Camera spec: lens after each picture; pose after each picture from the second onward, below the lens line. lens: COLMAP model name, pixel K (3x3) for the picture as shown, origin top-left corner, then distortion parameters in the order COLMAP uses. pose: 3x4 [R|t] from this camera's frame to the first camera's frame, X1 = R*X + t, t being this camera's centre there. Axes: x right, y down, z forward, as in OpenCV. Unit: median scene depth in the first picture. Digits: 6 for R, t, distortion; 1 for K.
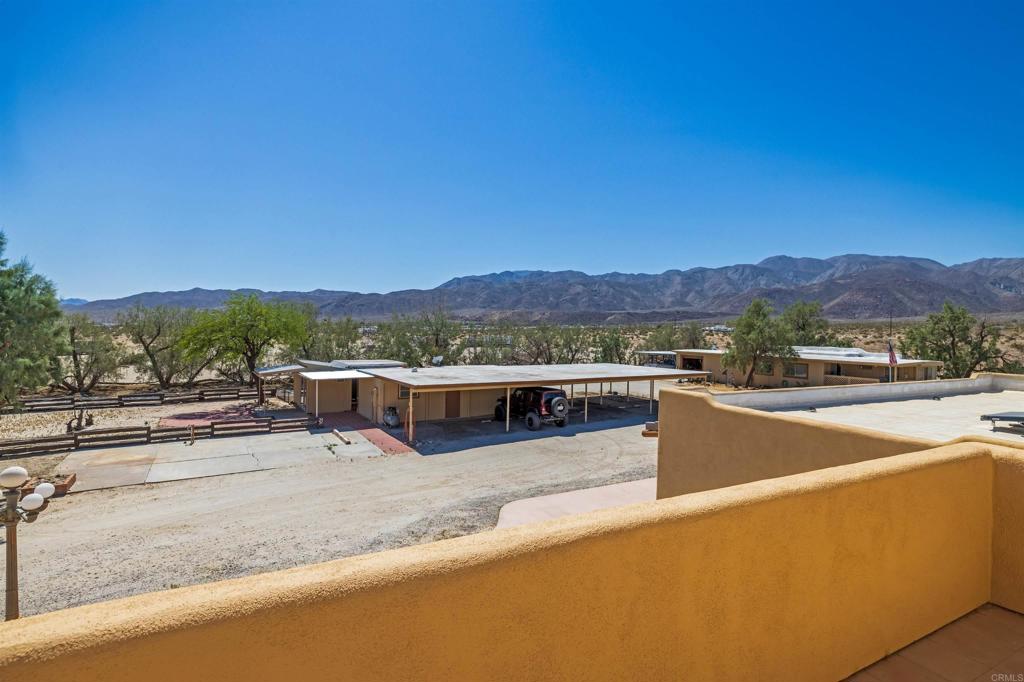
lens RADIAL K [[498.3, 0, 510.6], [0, 498.3, 336.7], [0, 0, 1]] dist [0.004490, 0.000344]
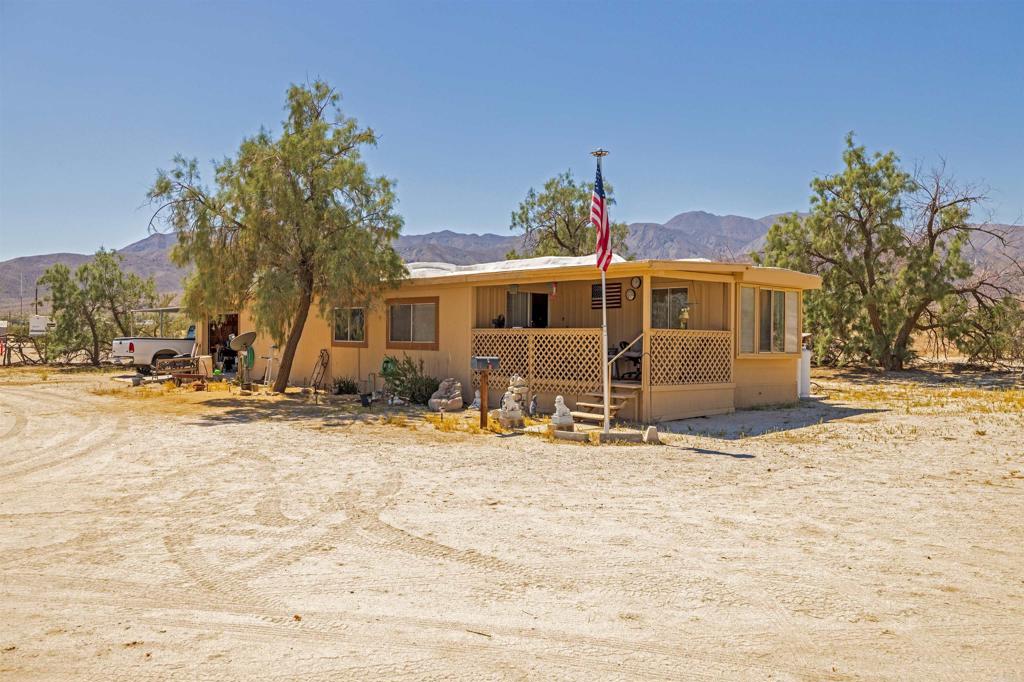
lens RADIAL K [[812.3, 0, 515.0], [0, 812.3, 337.7], [0, 0, 1]] dist [-0.002800, 0.002096]
pose [[0.966956, -0.011289, 0.254694, 0.477708], [0.013677, 0.999878, -0.007604, 0.076279], [-0.254577, 0.010837, 0.966992, 0.485205]]
